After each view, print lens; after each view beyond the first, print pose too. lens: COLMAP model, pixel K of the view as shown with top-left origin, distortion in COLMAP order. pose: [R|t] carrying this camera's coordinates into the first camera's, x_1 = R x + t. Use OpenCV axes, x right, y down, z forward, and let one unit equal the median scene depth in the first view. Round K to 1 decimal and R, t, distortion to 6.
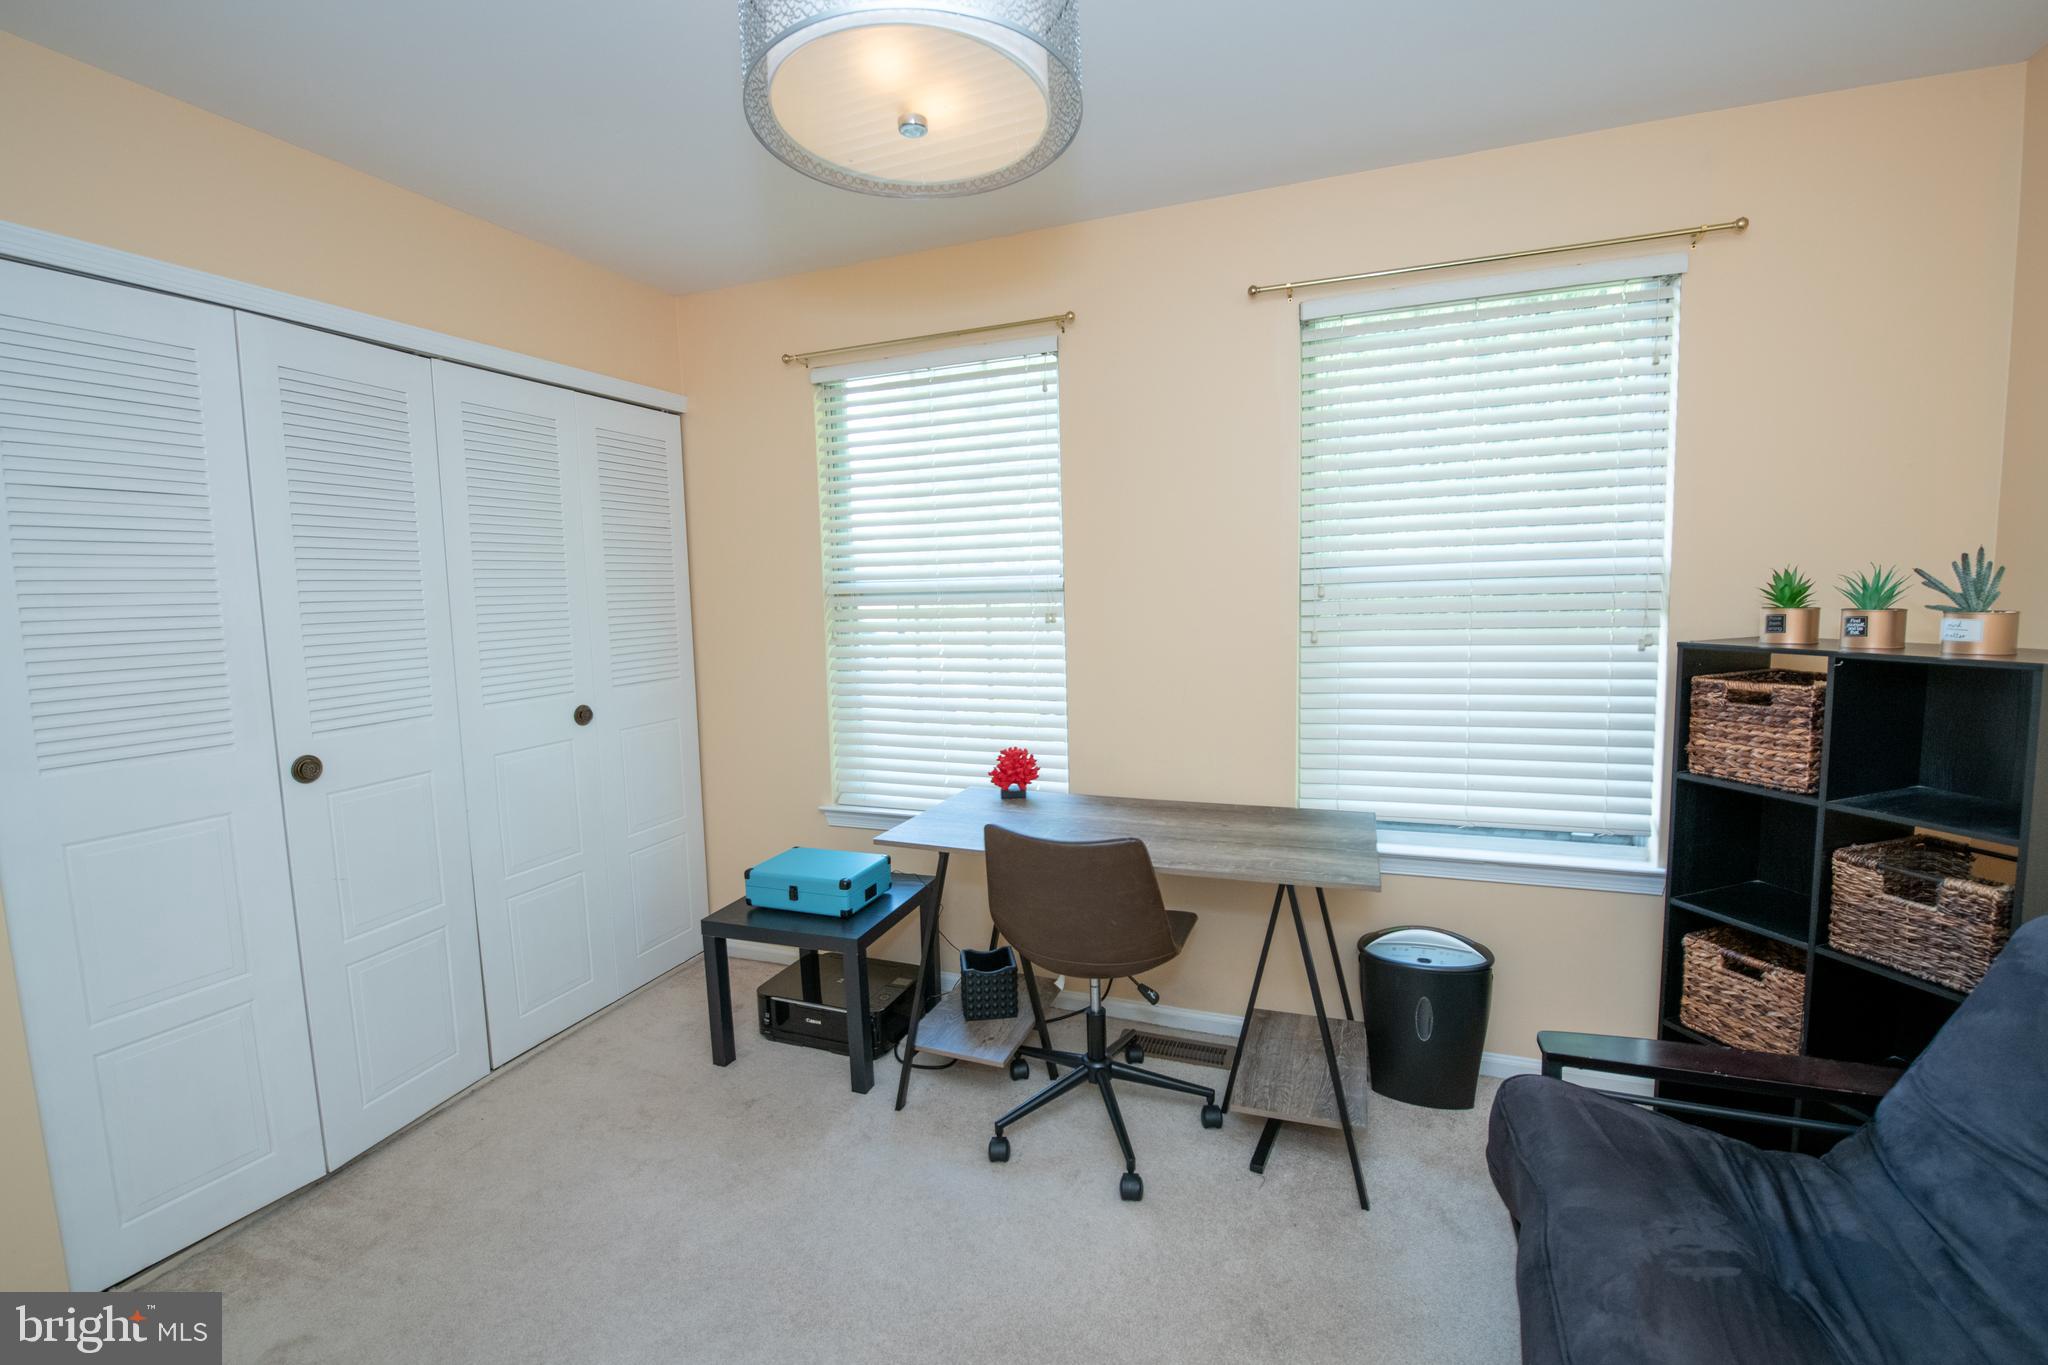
lens RADIAL K [[792.7, 0, 1019.4], [0, 792.7, 676.8], [0, 0, 1]] dist [-0.014302, 0.000001]
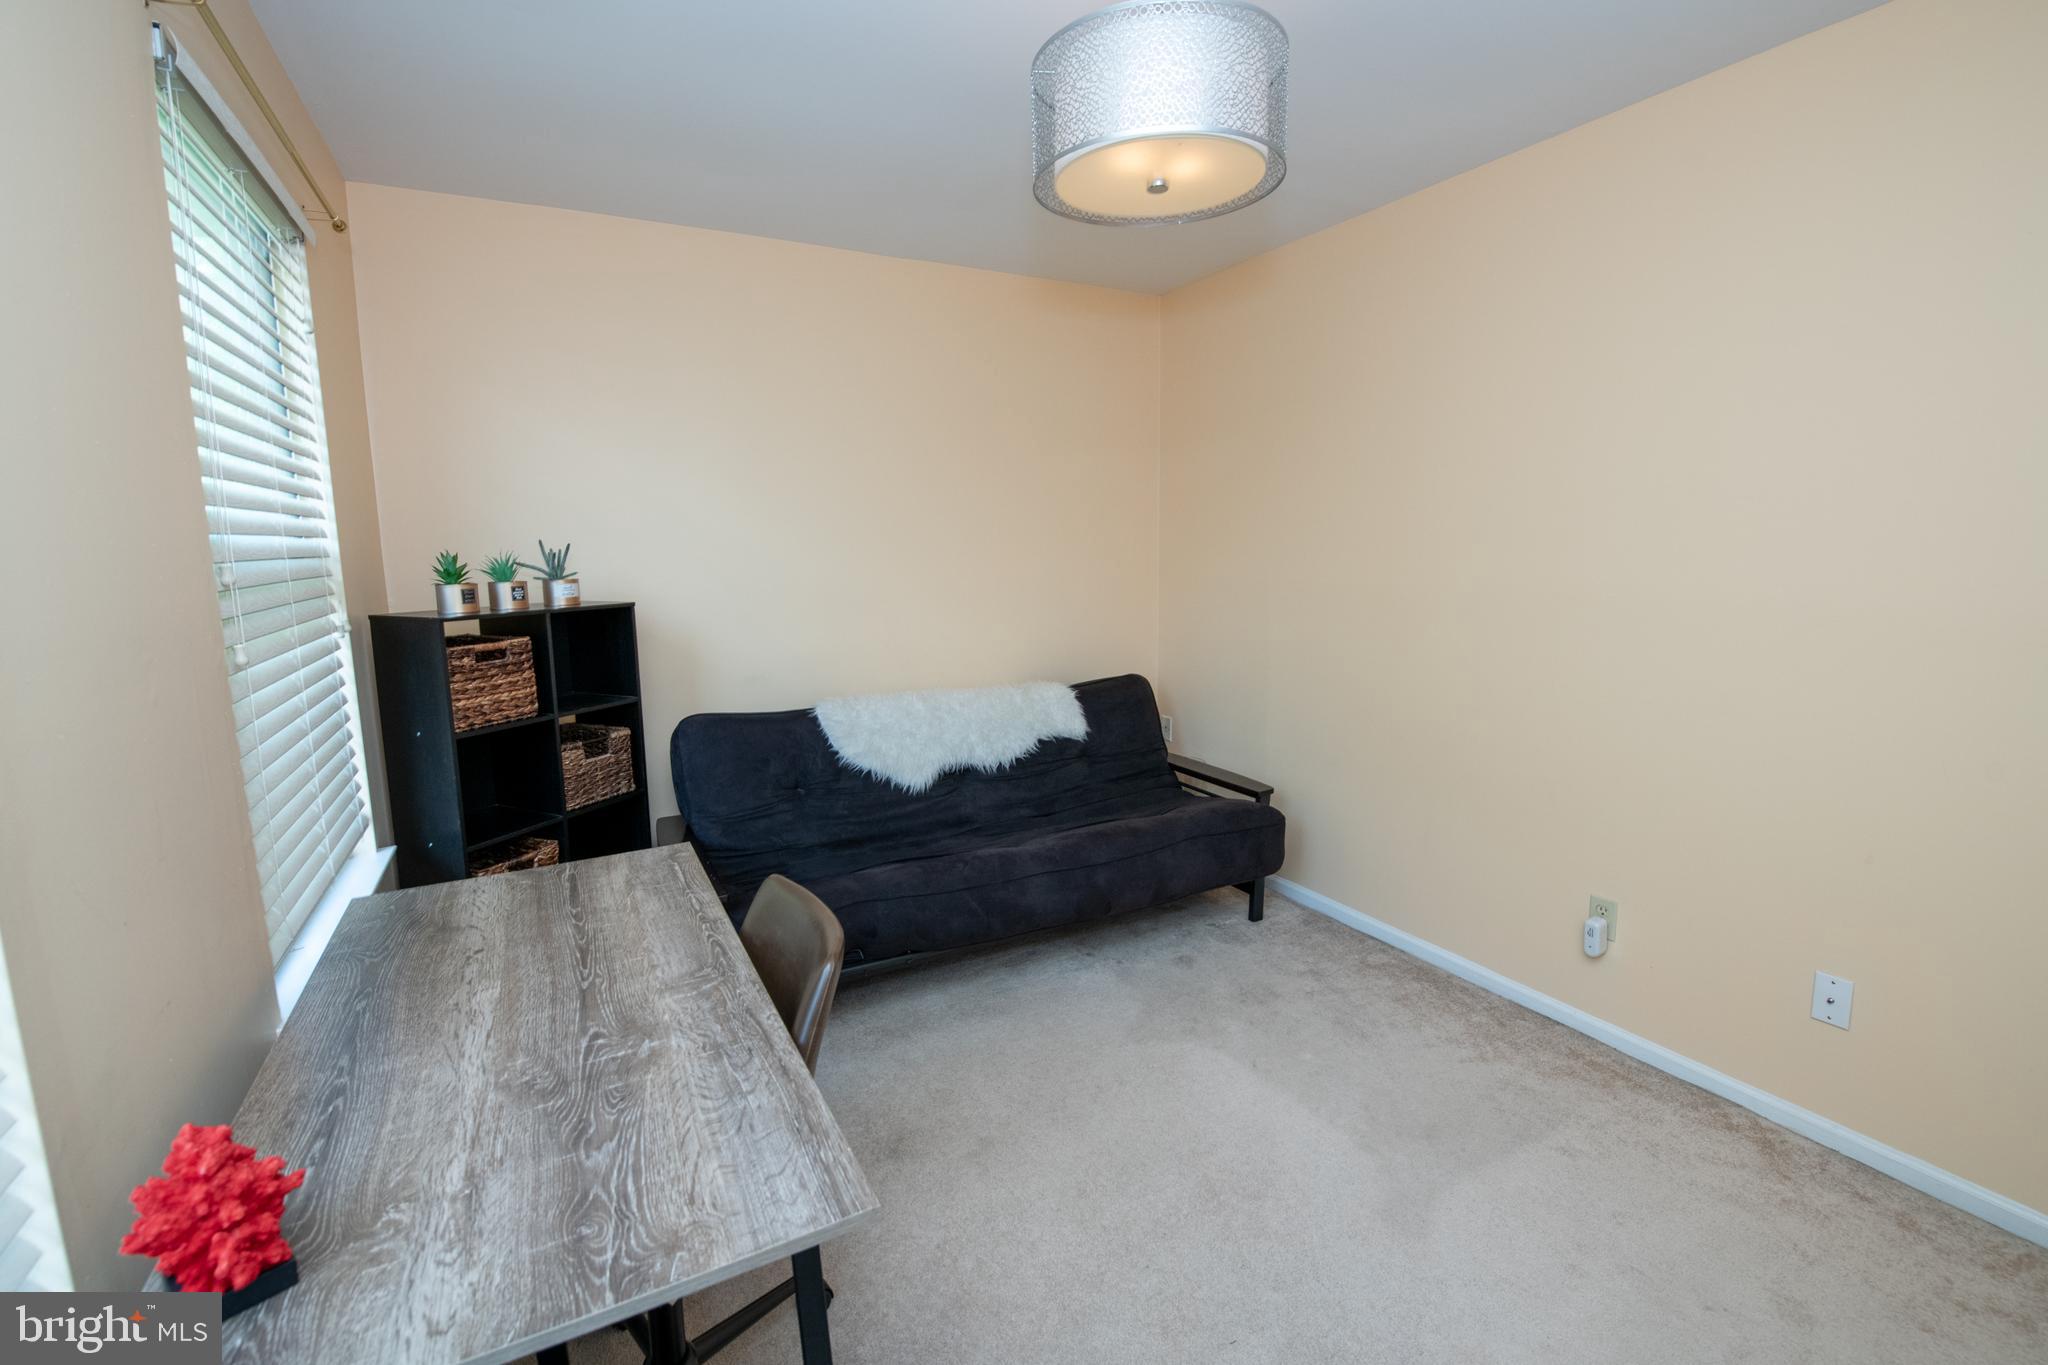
lens RADIAL K [[910.2, 0, 987.8], [0, 910.2, 676.0], [0, 0, 1]] dist [-0.013214, -0.000214]
pose [[-0.735983, -0.062782, 0.674083, -0.547366], [0.104053, 0.973370, 0.204264, -0.135480], [-0.668956, 0.220475, -0.709851, 1.326708]]
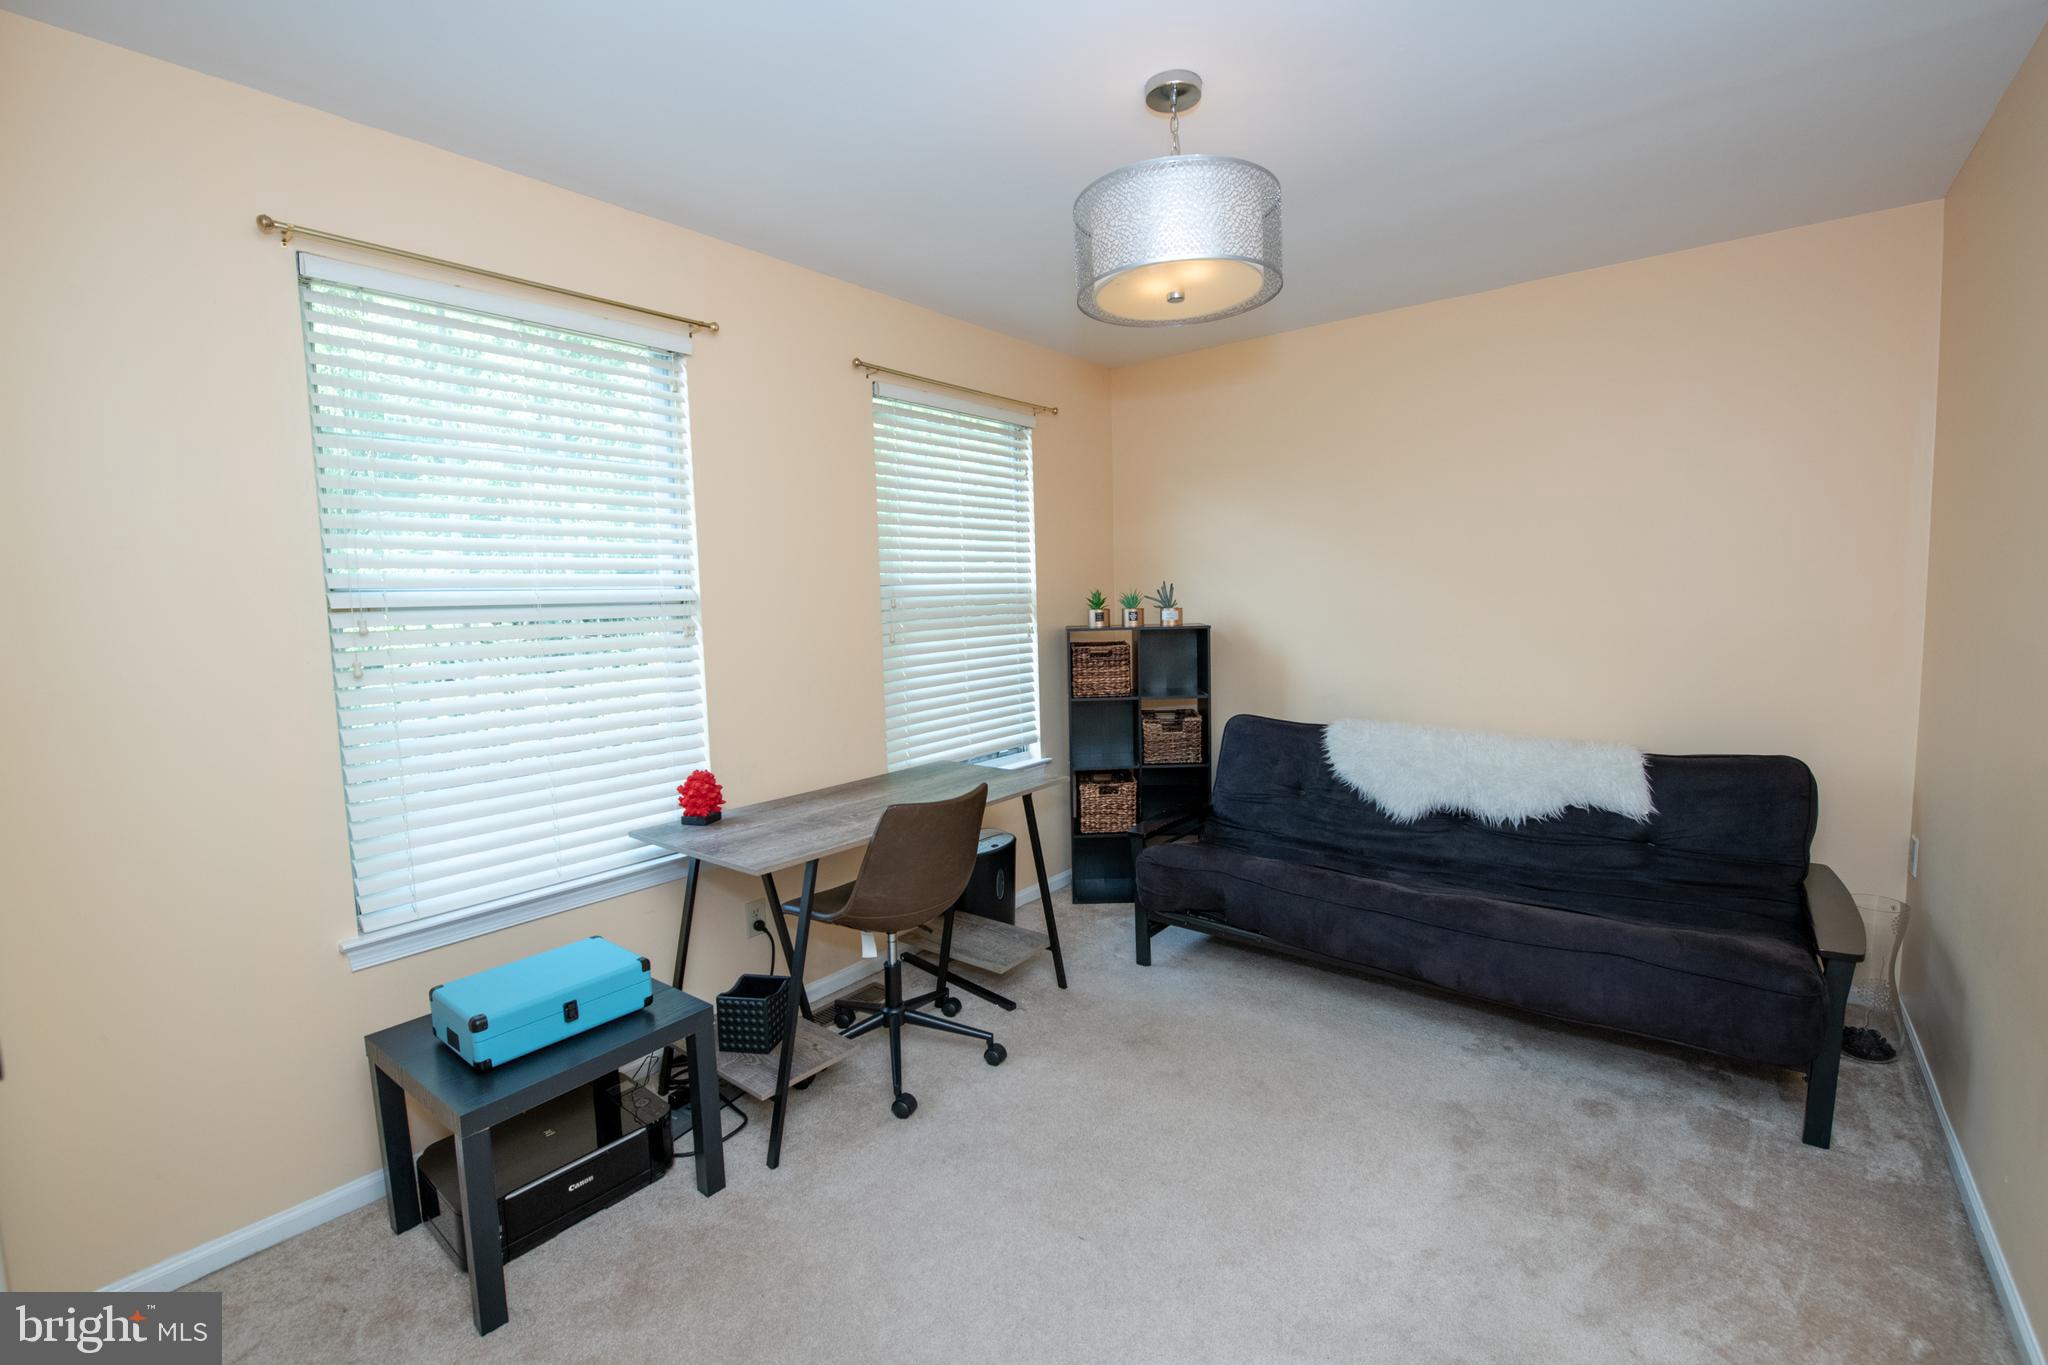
lens RADIAL K [[866.1, 0, 1005.6], [0, 866.1, 676.6], [0, 0, 1]] dist [-0.018095, -0.000752]
pose [[0.347474, -0.073883, 0.934774, -1.086210], [0.113931, 0.992832, 0.036122, -0.020296], [-0.930742, 0.093948, 0.353401, 0.398181]]
